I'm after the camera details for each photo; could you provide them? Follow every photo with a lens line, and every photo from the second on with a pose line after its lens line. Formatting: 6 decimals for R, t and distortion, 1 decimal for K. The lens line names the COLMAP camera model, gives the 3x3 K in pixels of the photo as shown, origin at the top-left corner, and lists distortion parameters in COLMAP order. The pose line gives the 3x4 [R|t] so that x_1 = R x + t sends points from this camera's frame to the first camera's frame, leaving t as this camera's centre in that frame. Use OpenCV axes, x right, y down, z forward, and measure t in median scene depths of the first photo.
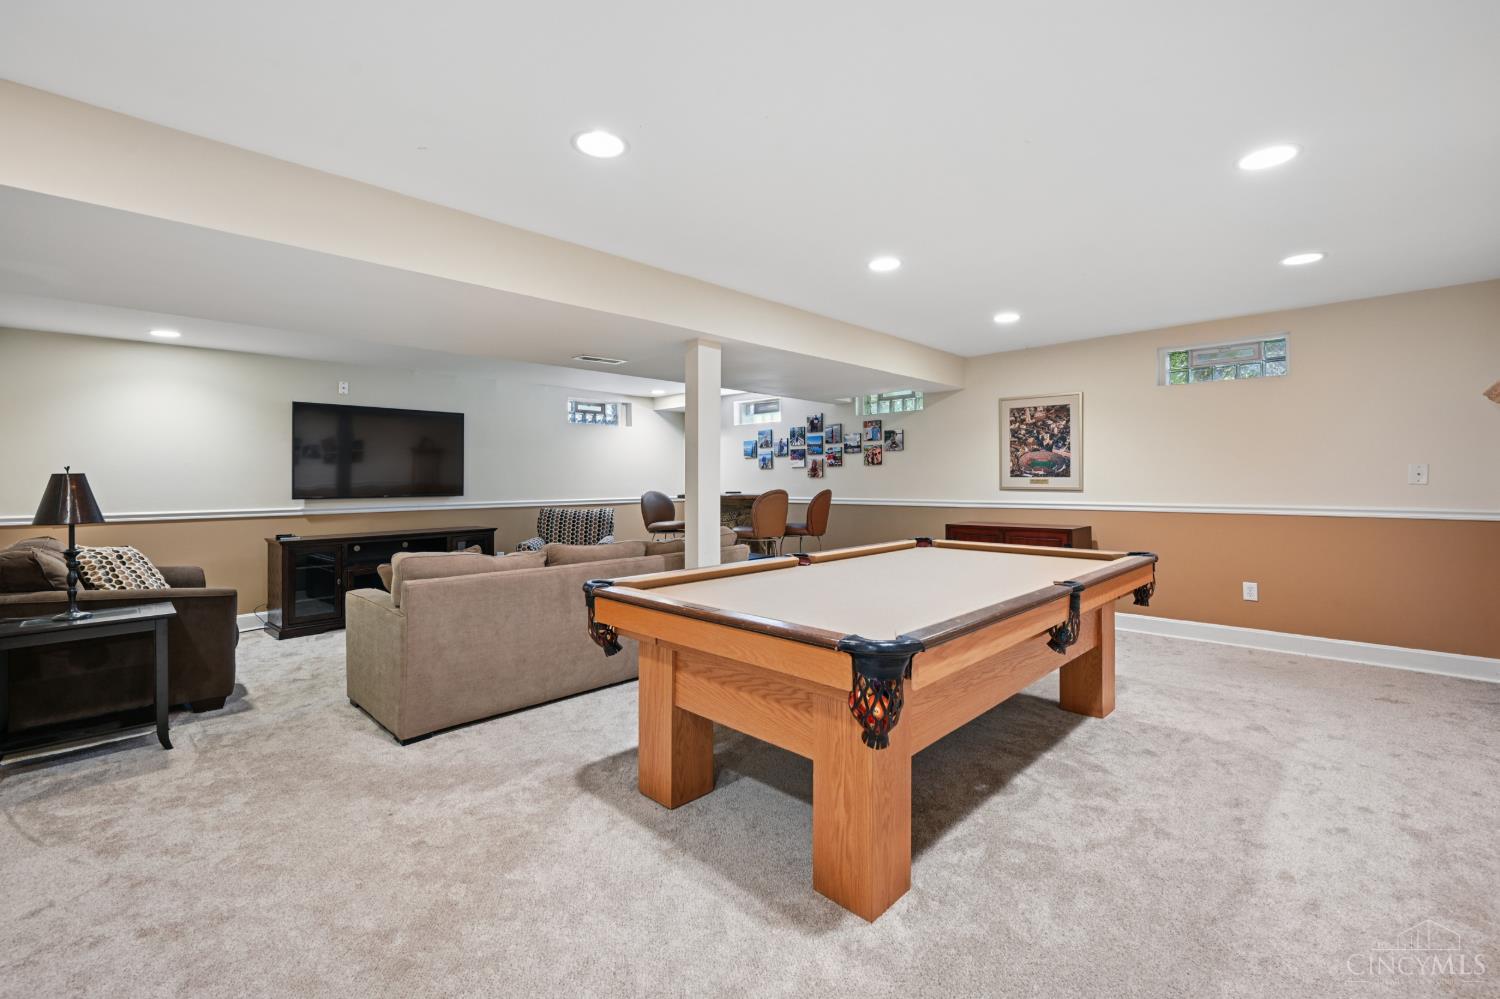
lens RADIAL K [[624.3, 0, 751.9], [0, 624.3, 484.2], [0, 0, 1]] dist [0.004530, 0.001073]
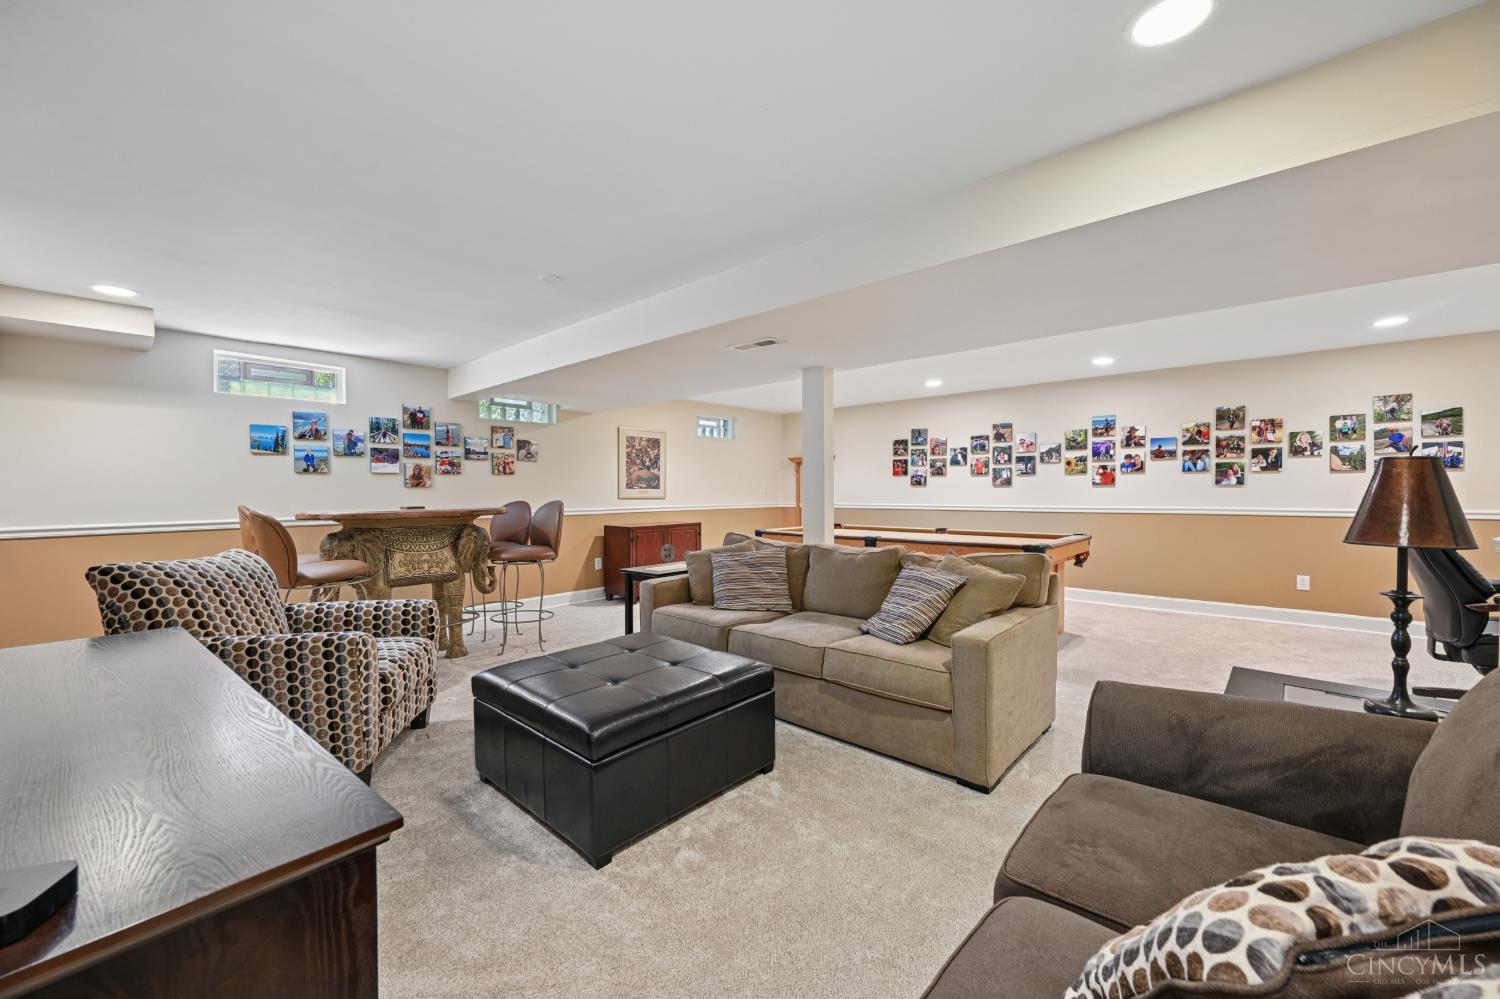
lens RADIAL K [[593.4, 0, 749.8], [0, 593.4, 496.8], [0, 0, 1]] dist [0.002201, 0.000492]
pose [[-0.037761, -0.001916, 0.999285, -0.658021], [0.013855, 0.999901, 0.002441, 0.004540], [-0.999191, 0.013937, -0.037731, 0.630062]]
